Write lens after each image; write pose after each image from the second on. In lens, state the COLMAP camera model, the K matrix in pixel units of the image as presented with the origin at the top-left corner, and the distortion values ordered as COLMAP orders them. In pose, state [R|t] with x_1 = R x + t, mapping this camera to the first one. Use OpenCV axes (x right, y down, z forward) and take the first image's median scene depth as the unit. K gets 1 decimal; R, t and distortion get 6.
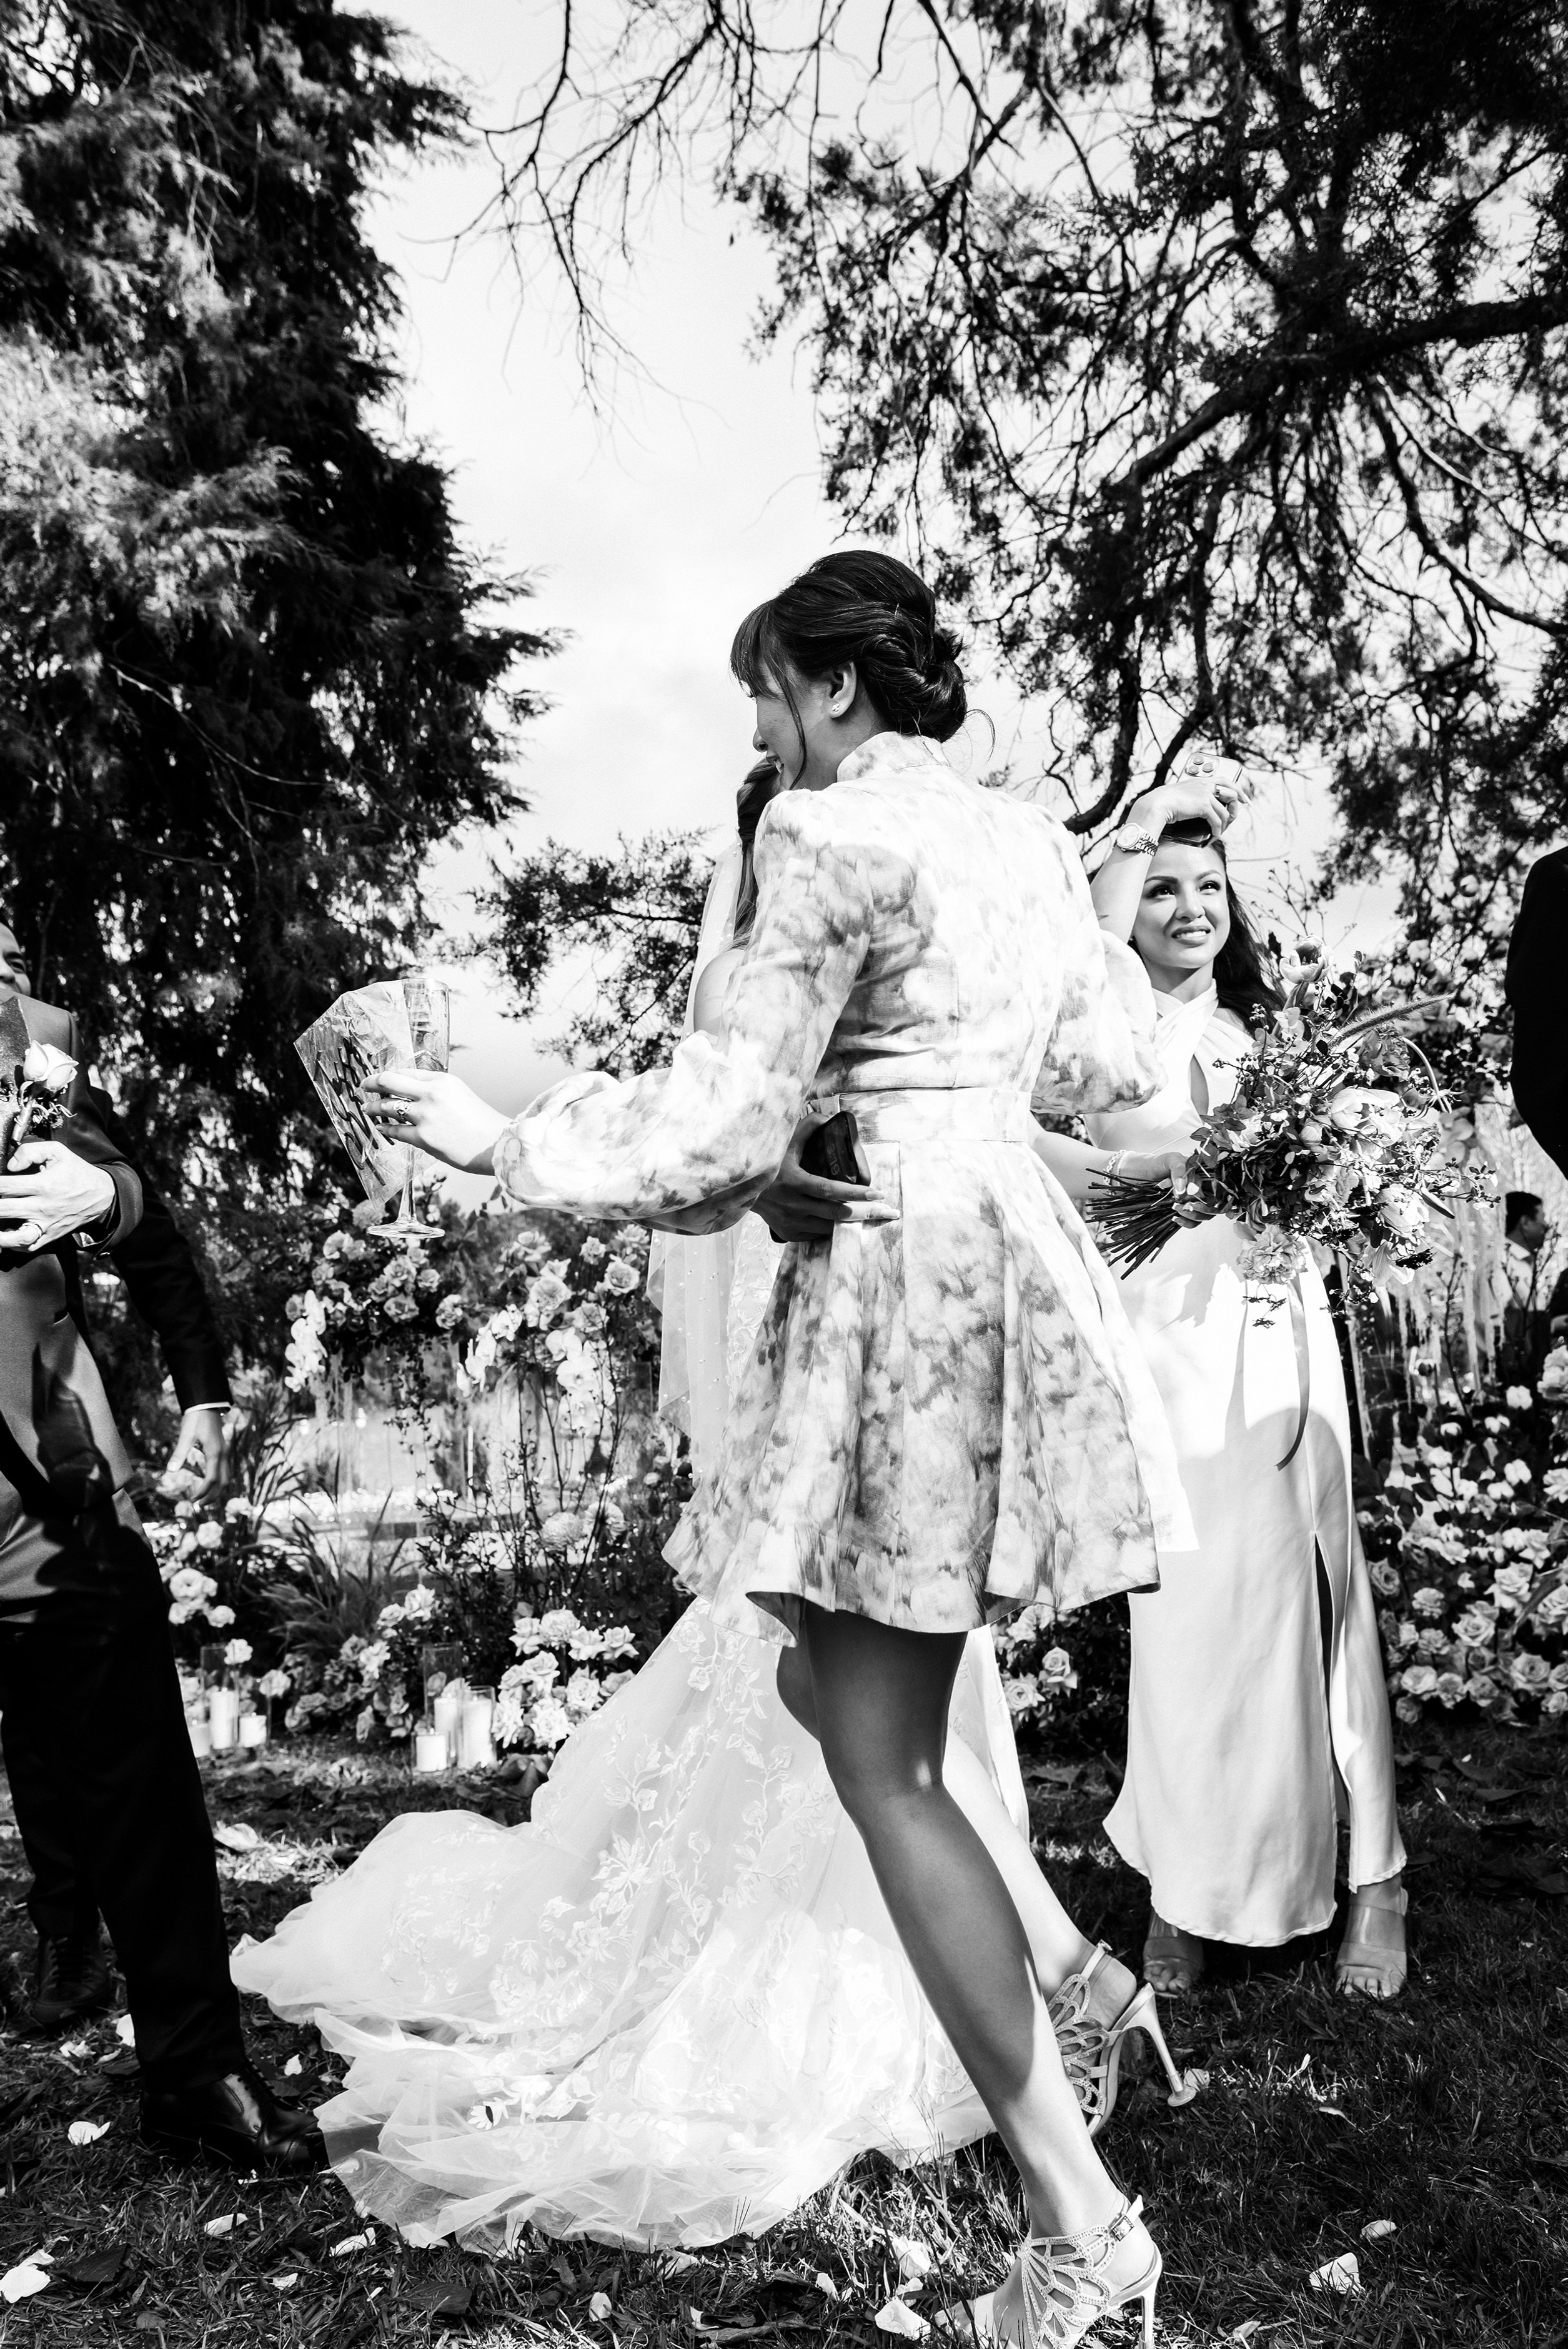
lens RADIAL K [[1609.2, 0, 855.6], [0, 1609.2, 1144.9], [0, 0, 1]] dist [-0.059368, 0.017237]
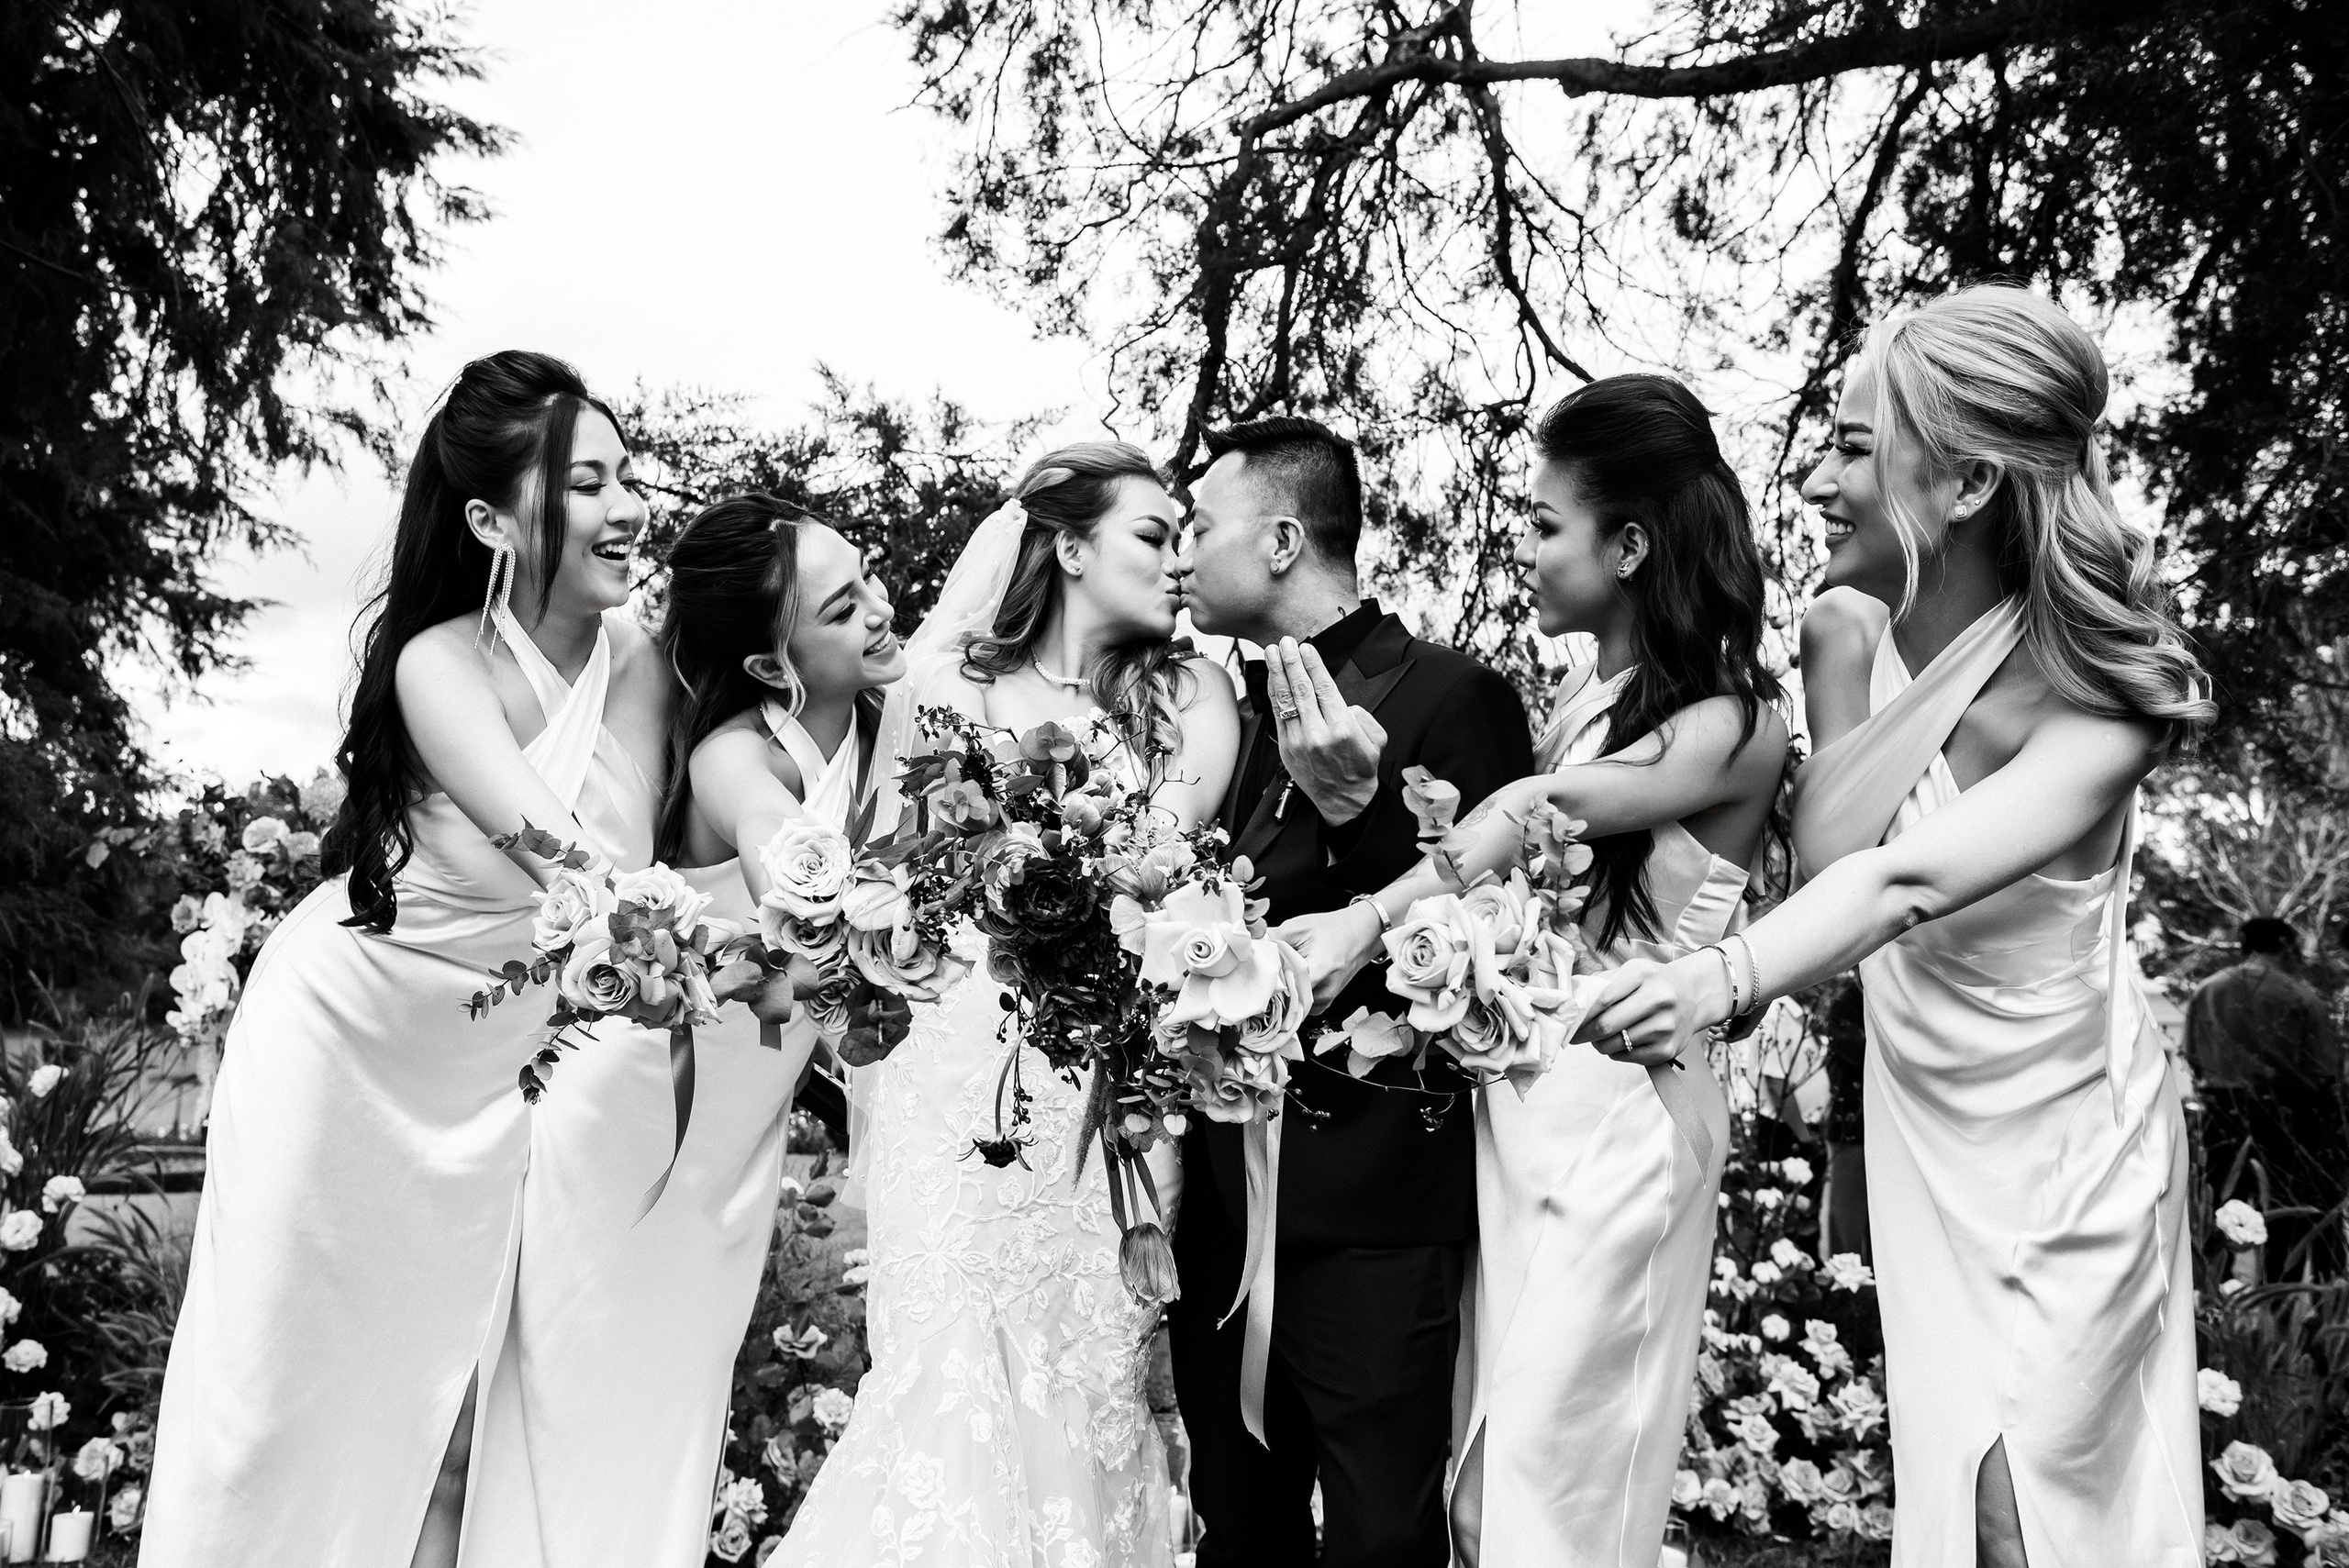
lens RADIAL K [[1609.2, 0, 1144.0], [0, 1609.2, 783.6], [0, 0, 1]] dist [-0.059368, 0.017237]
pose [[0.925605, 0.142977, 0.350447, -0.220681], [-0.133584, 0.989726, -0.050970, 0.024200], [-0.354134, 0.000364, 0.935195, 0.205049]]
